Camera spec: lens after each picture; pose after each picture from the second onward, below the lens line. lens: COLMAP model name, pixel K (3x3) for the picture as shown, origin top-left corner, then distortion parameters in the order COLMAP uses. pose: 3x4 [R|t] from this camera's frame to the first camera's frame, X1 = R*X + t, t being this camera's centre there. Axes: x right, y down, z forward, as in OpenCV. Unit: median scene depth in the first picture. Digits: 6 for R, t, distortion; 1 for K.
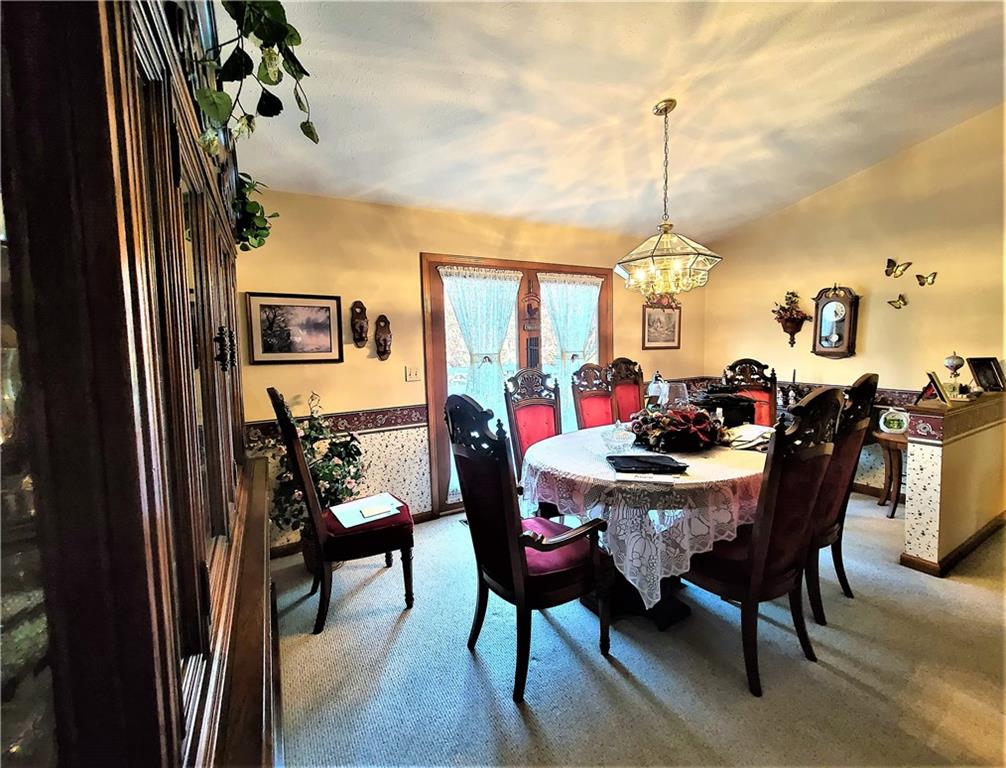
lens RADIAL K [[422.4, 0, 508.5], [0, 422.4, 380.2], [0, 0, 1]] dist [0.000663, -0.000016]
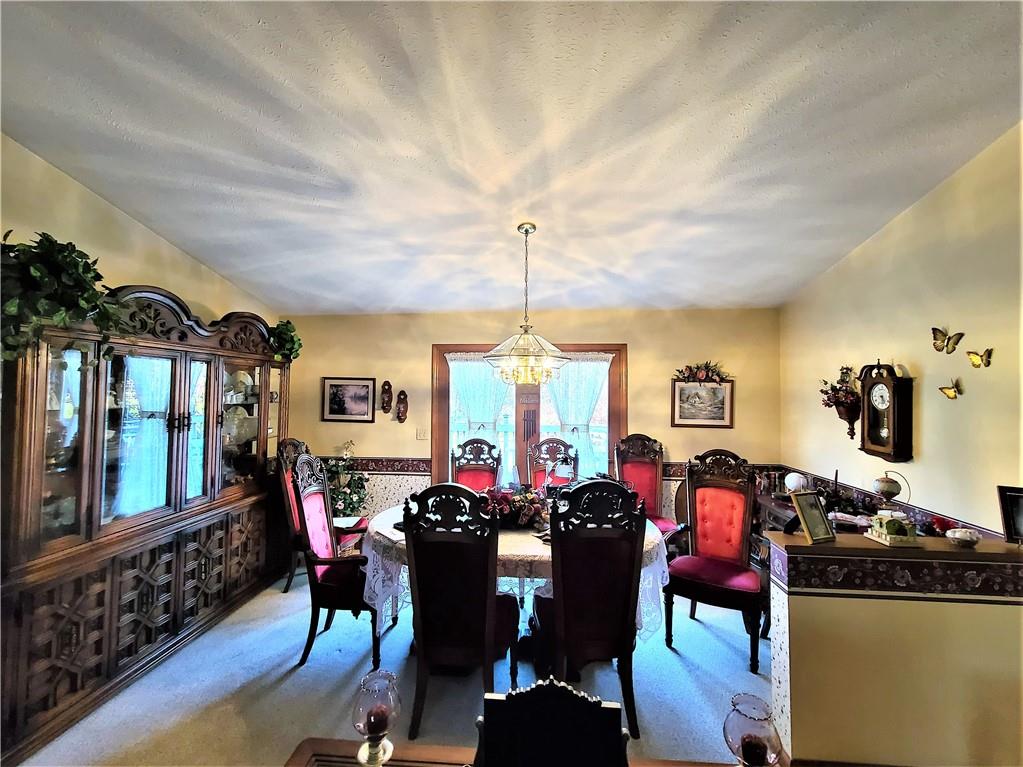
lens RADIAL K [[429.2, 0, 508.4], [0, 429.2, 381.8], [0, 0, 1]] dist [-0.000712, -0.000230]
pose [[0.823876, 0.017037, -0.566514, 0.790589], [-0.077761, 0.993494, -0.083209, -0.091386], [0.561411, 0.112607, 0.819840, 0.029633]]
